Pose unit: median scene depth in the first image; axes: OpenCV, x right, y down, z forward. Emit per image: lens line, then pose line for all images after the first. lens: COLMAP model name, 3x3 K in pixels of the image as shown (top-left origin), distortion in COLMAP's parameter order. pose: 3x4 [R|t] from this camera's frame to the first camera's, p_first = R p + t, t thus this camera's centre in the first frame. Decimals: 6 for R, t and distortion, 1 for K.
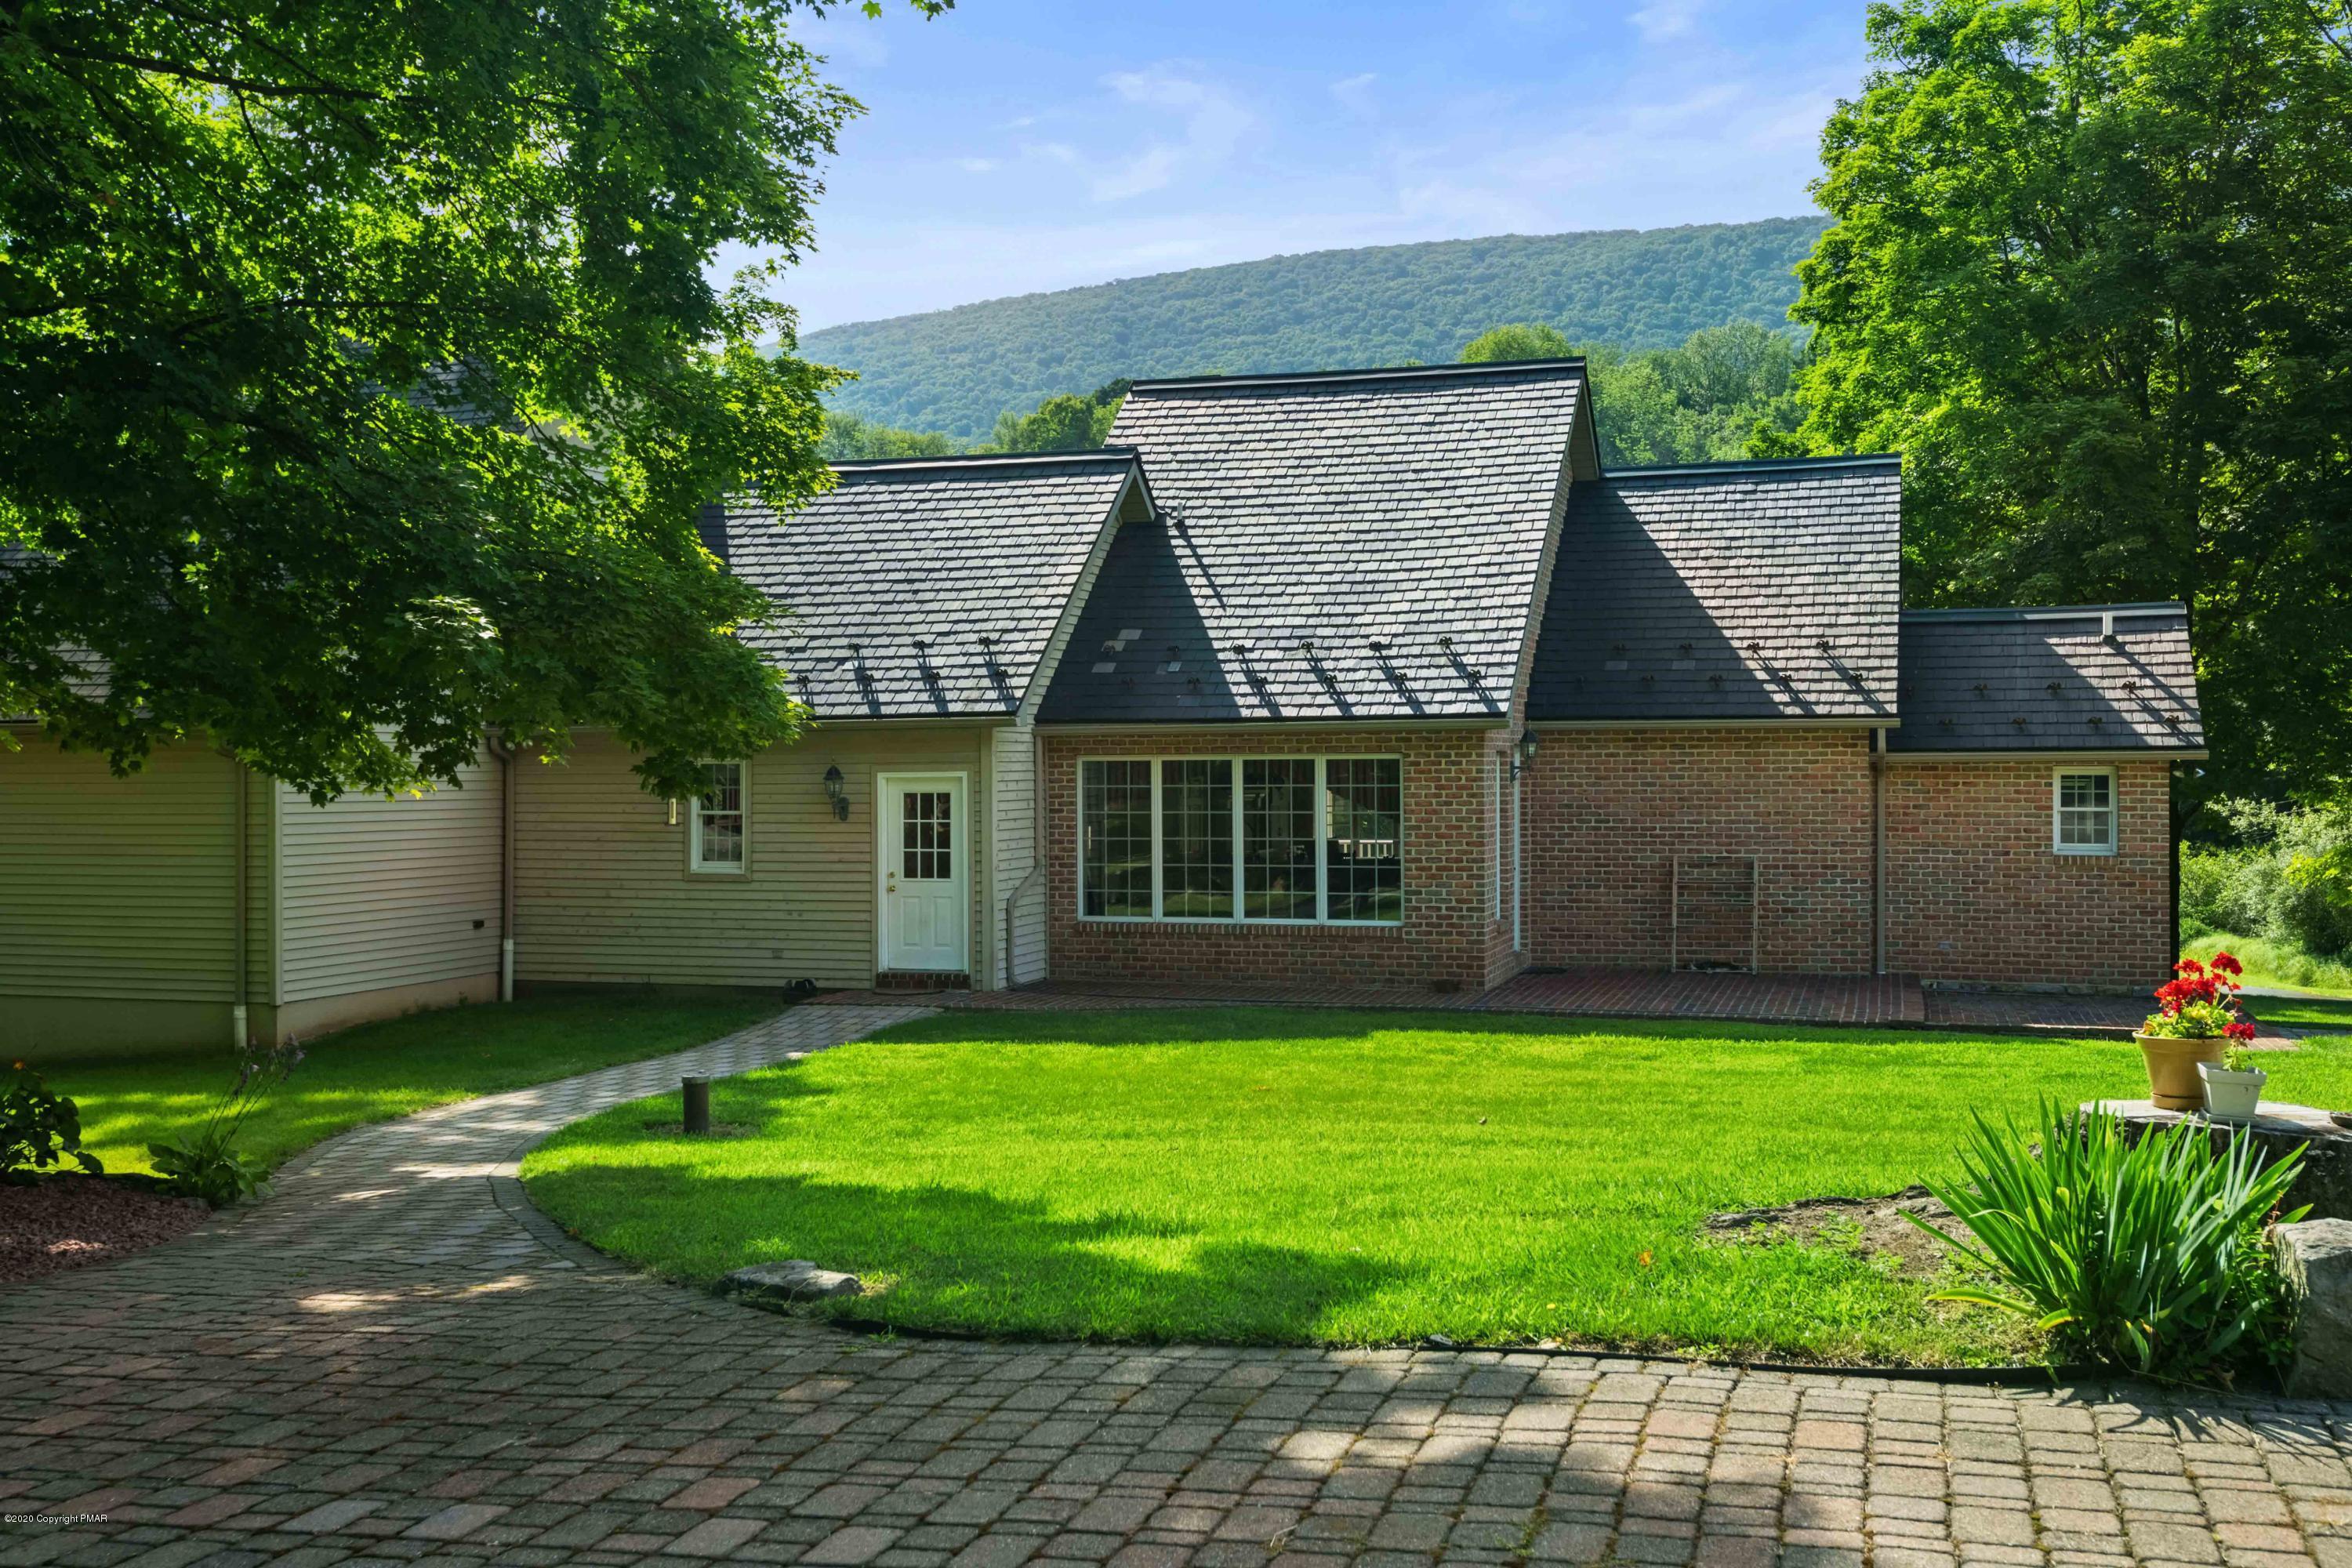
lens RADIAL K [[2363.6, 0, 1176.0], [0, 2363.6, 784.0], [0, 0, 1]] dist [0.017558, -0.002825]
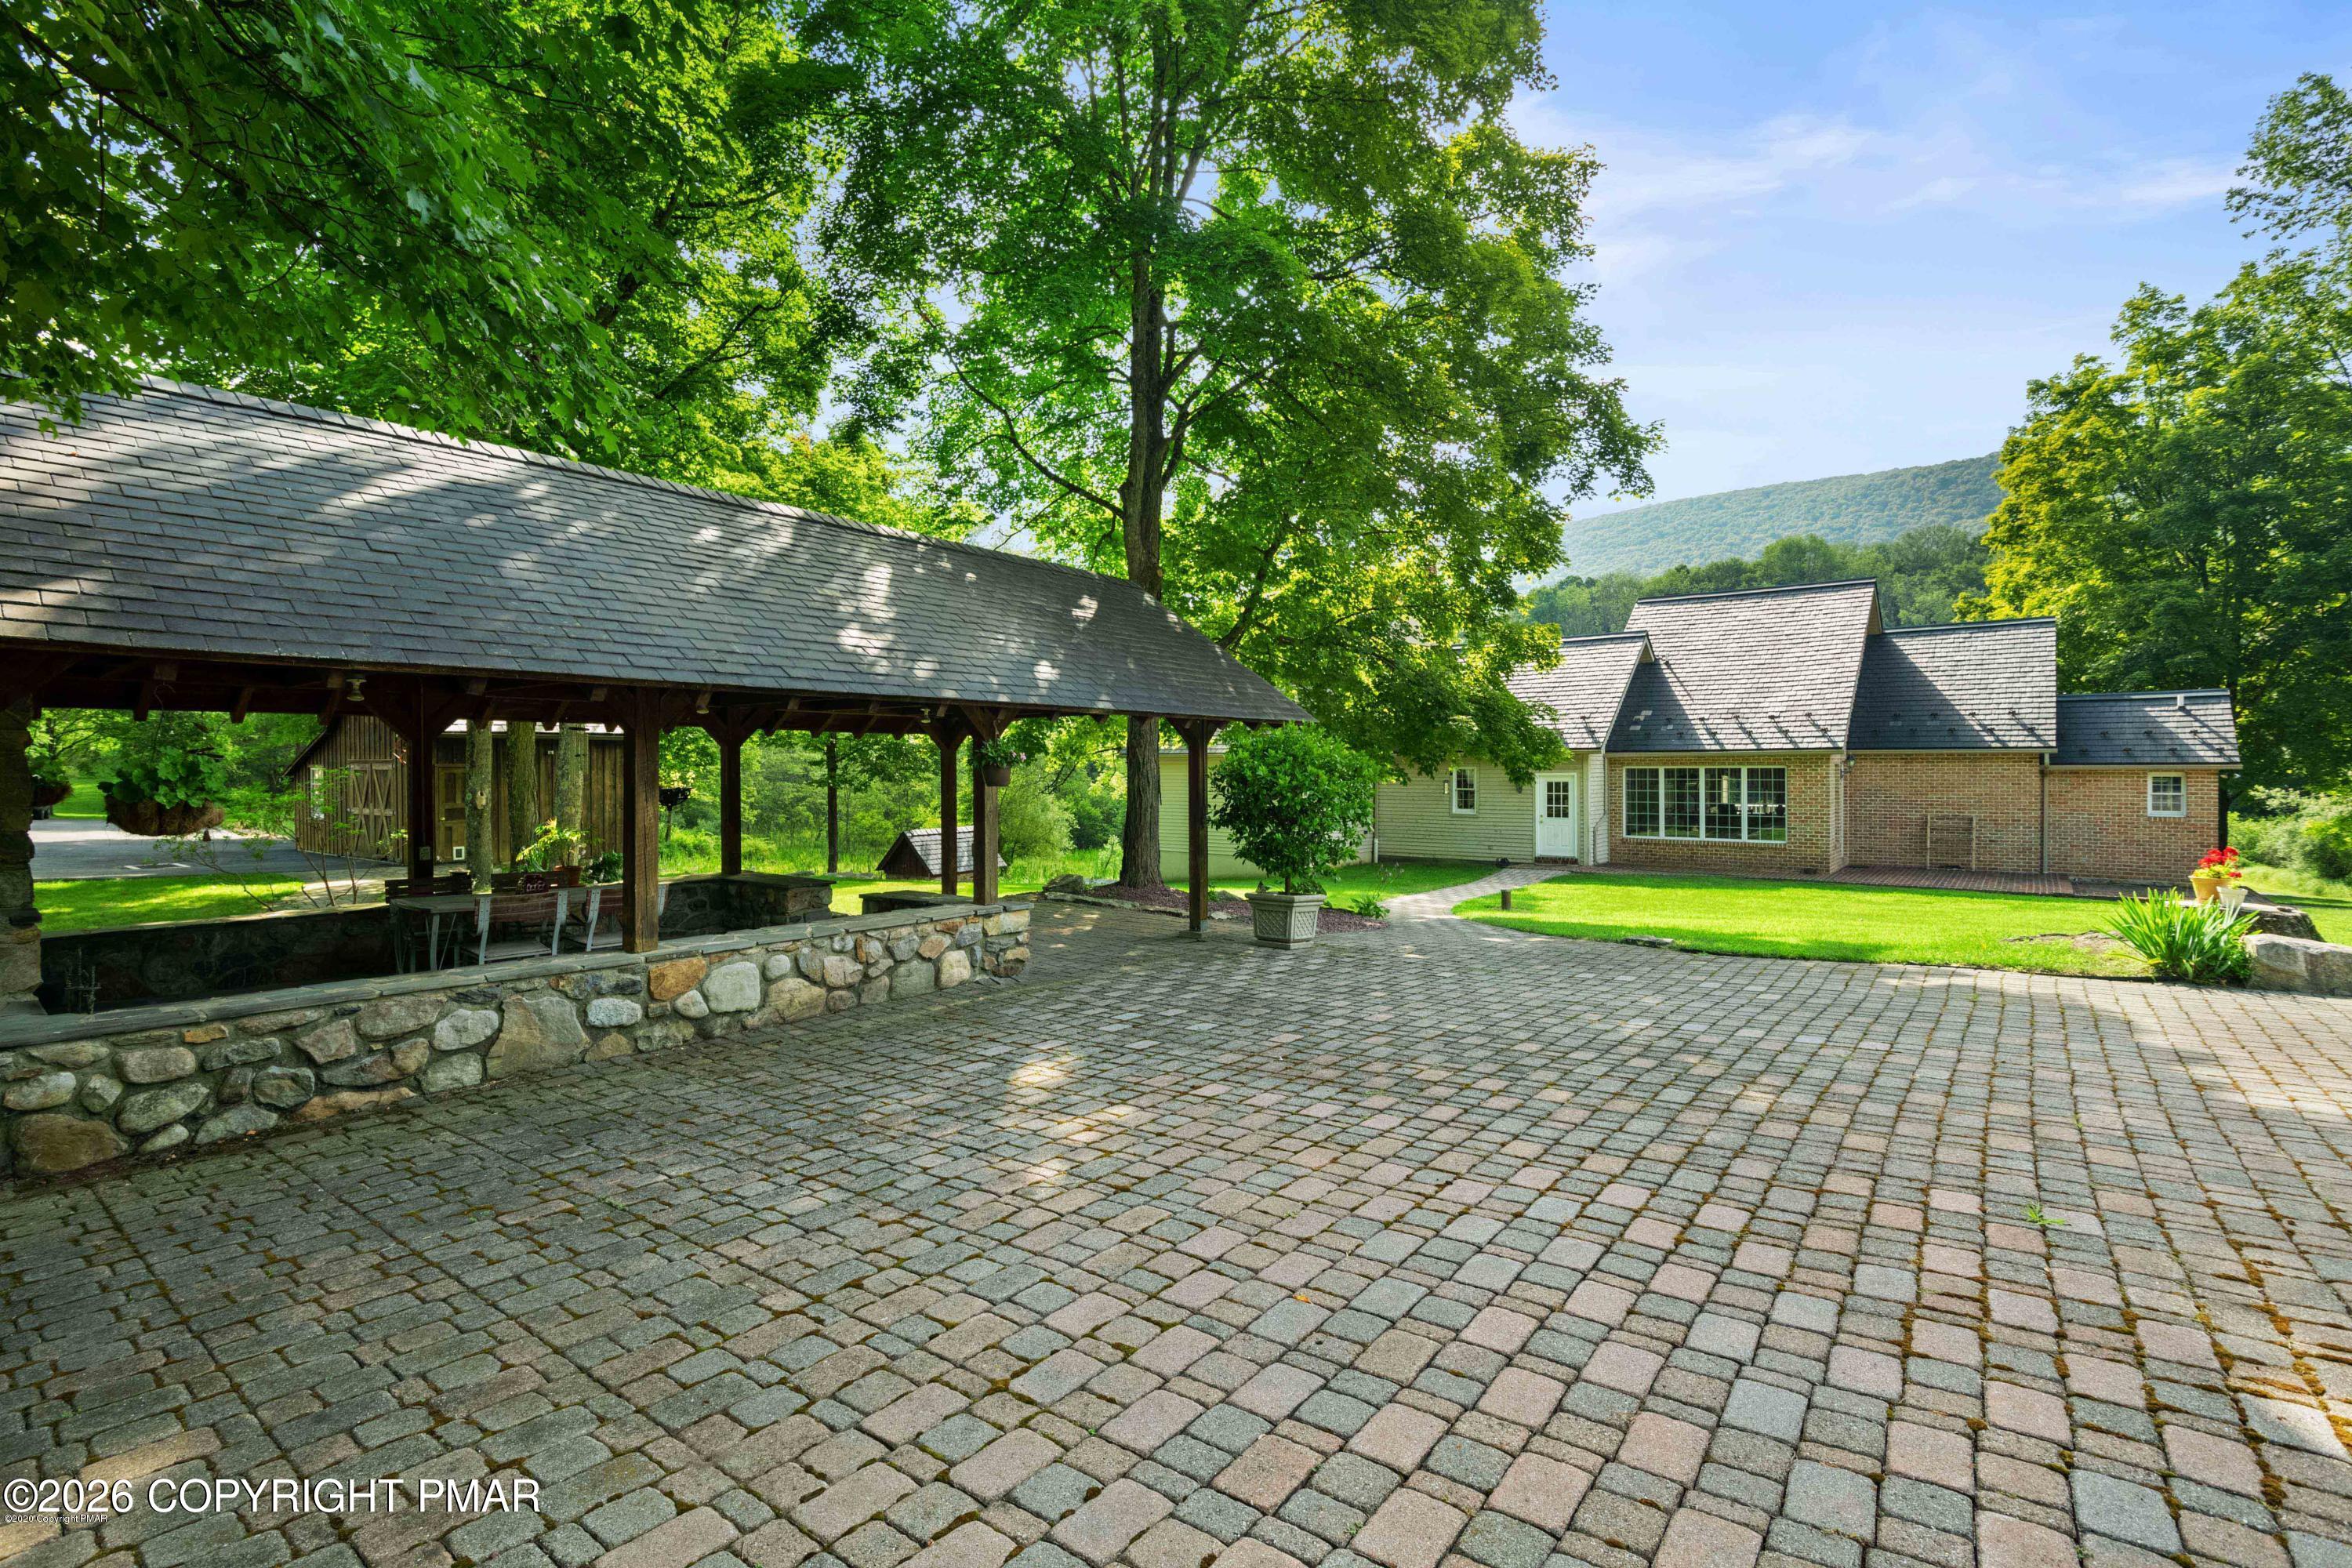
lens RADIAL K [[1139.9, 0, 1105.1], [0, 1139.9, 773.3], [0, 0, 1]] dist [-0.017910, -0.006868]
pose [[0.923338, 0.004245, -0.383964, -0.082362], [-0.004559, 0.999990, 0.000092, -0.002552], [0.383961, 0.001666, 0.923348, -0.212488]]
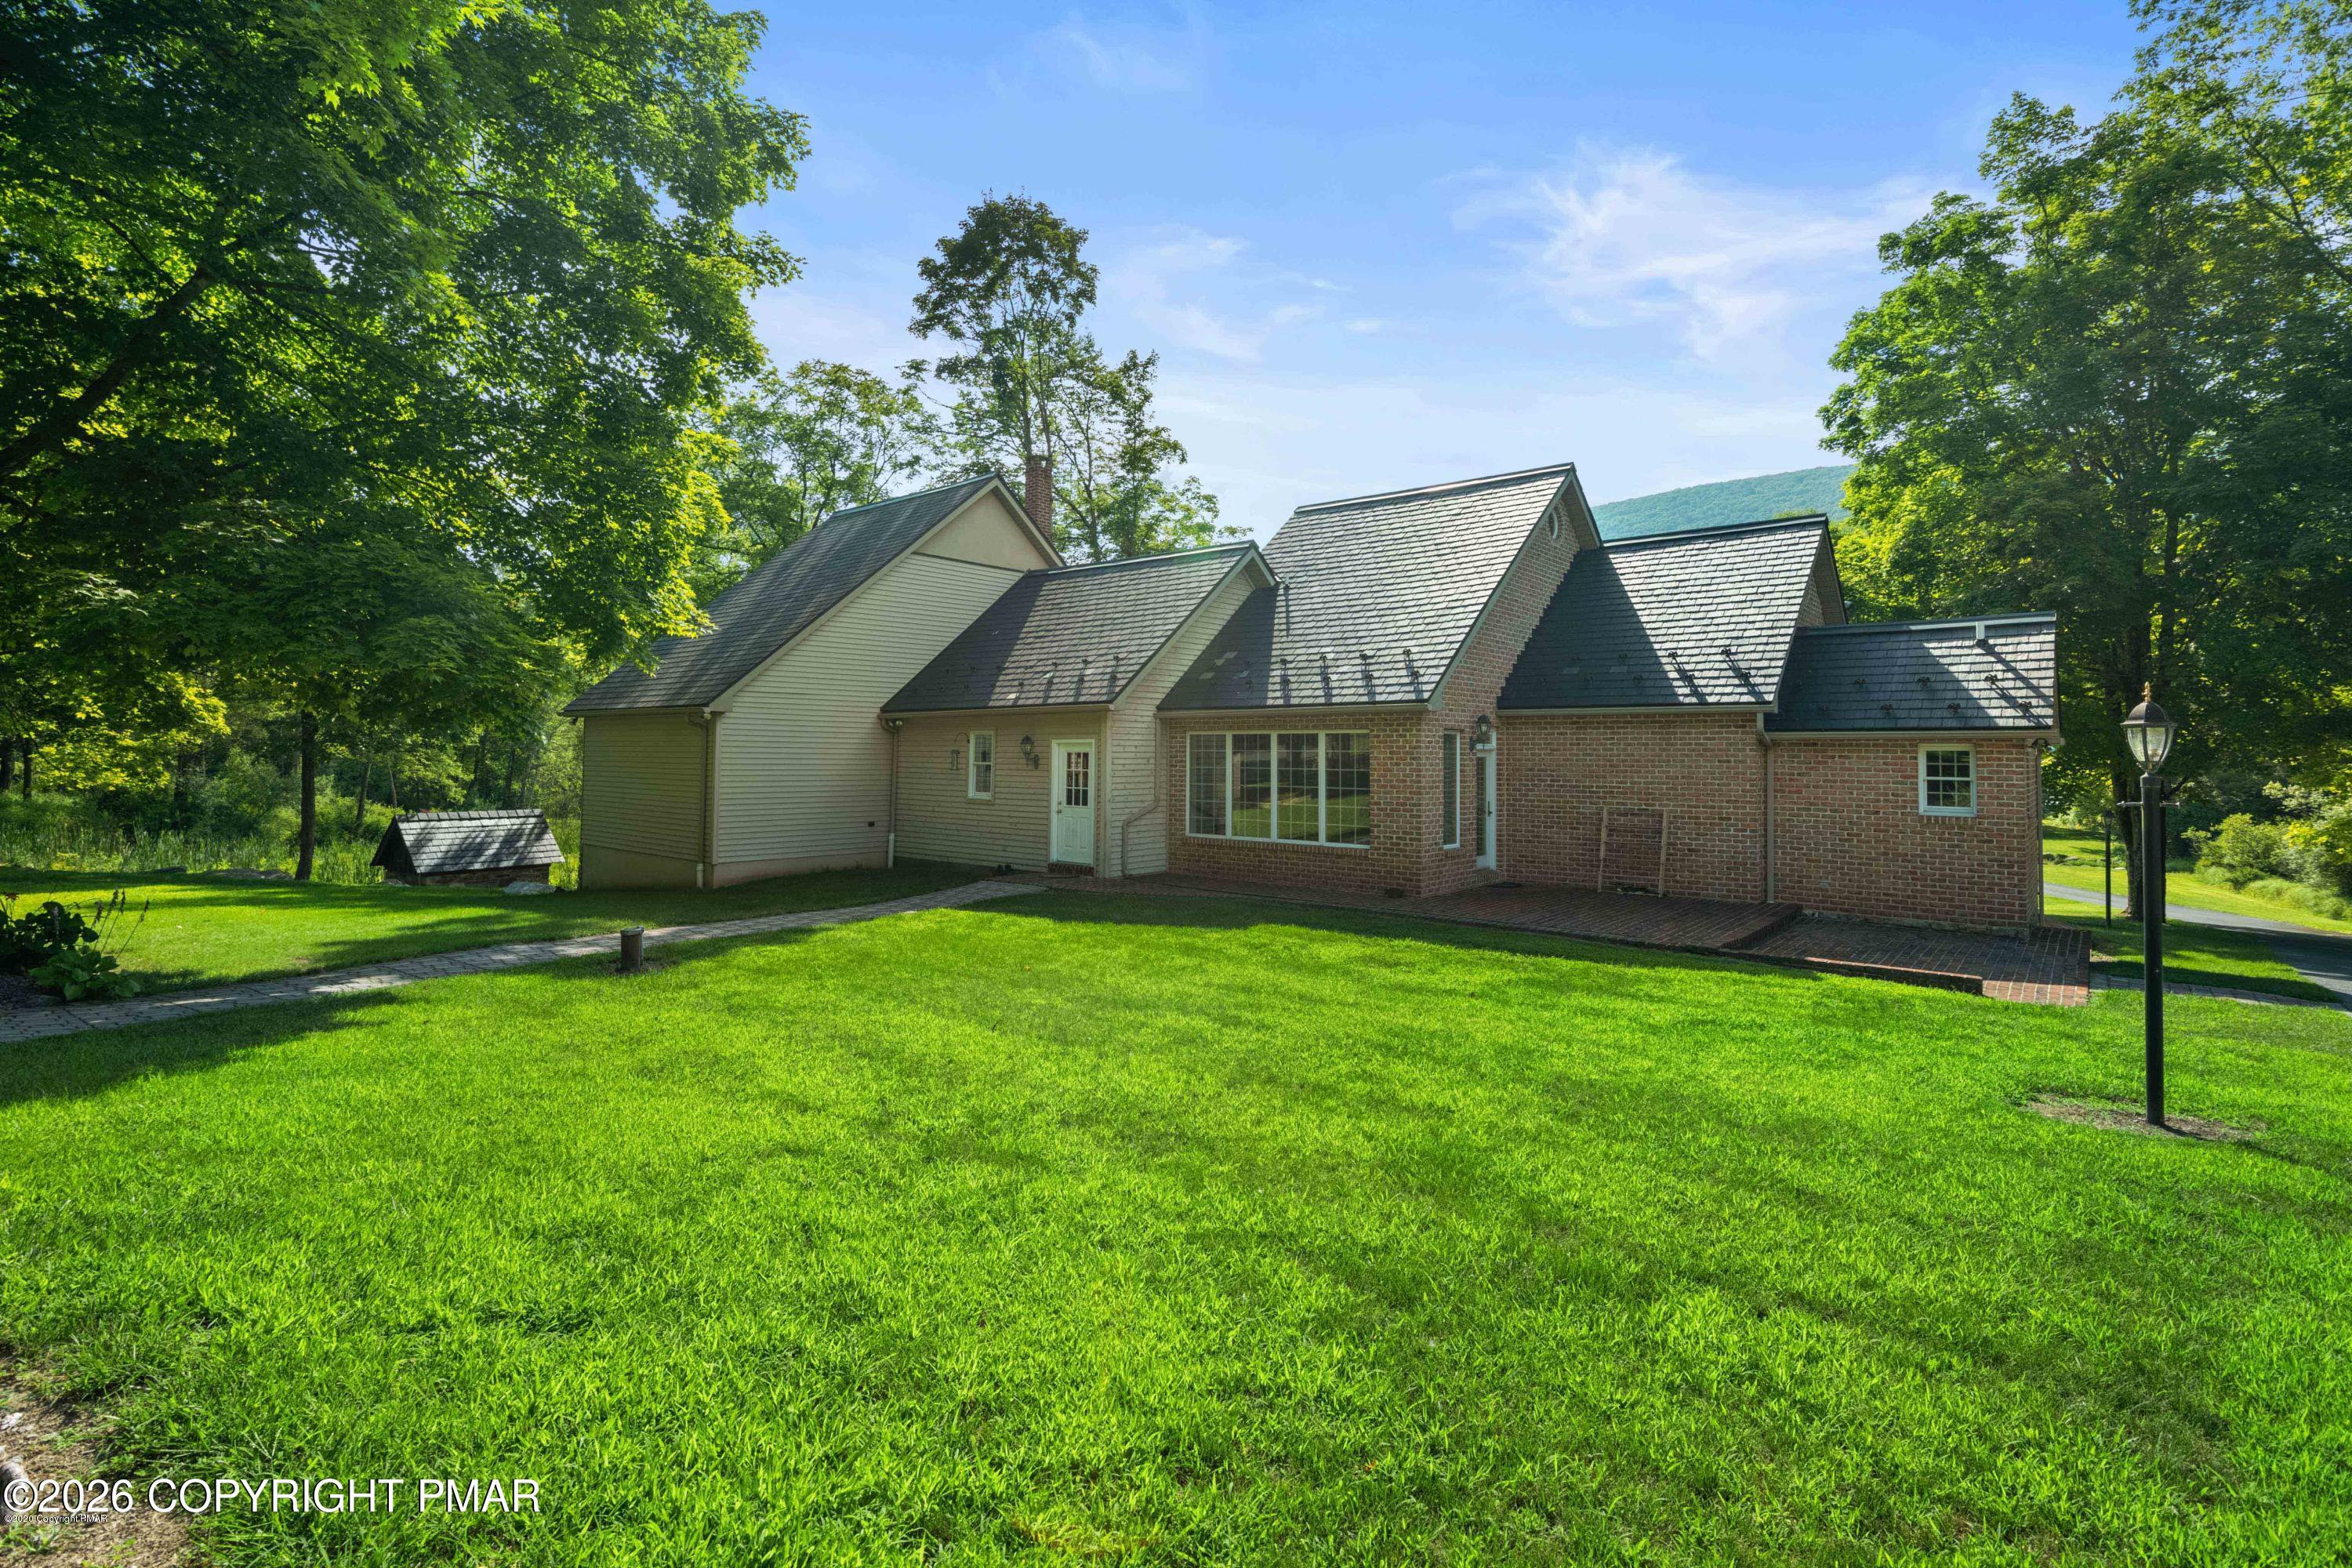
lens RADIAL K [[1129.7, 0, 1152.8], [0, 1129.7, 714.1], [0, 0, 1]] dist [0.001054, -0.020009]
pose [[0.917149, -0.001072, -0.398543, 0.235811], [-0.017353, 0.998941, -0.042621, 0.009124], [0.398166, 0.046006, 0.916159, 0.297586]]
